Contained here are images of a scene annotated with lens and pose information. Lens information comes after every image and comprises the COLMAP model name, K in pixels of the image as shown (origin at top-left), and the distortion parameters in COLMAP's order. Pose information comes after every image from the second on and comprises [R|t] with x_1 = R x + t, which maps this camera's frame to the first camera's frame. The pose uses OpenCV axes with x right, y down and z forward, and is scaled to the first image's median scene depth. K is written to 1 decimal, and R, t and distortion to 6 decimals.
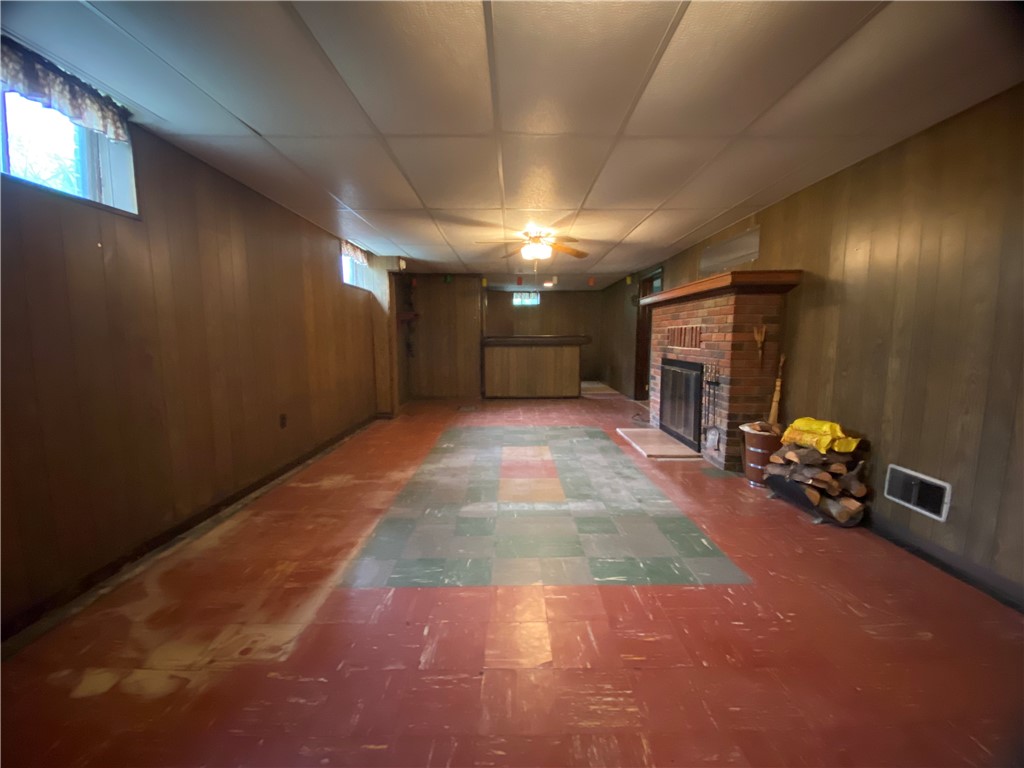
lens RADIAL K [[417.4, 0, 512.4], [0, 417.4, 380.7], [0, 0, 1]] dist [-0.001230, -0.000061]
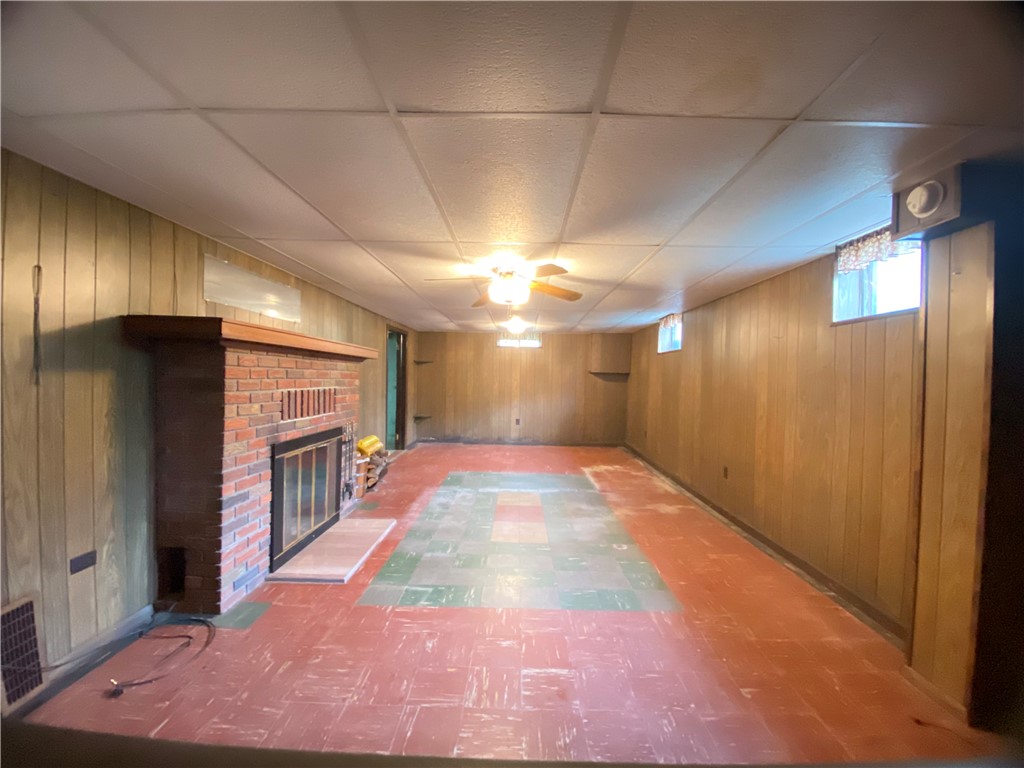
lens RADIAL K [[417.4, 0, 514.5], [0, 417.4, 384.2], [0, 0, 1]] dist [-0.001230, -0.000061]
pose [[-0.999822, -0.013670, 0.013023, 0.041187], [-0.012004, 0.992652, 0.120404, -0.288420], [-0.014573, 0.120227, -0.992640, 2.155758]]
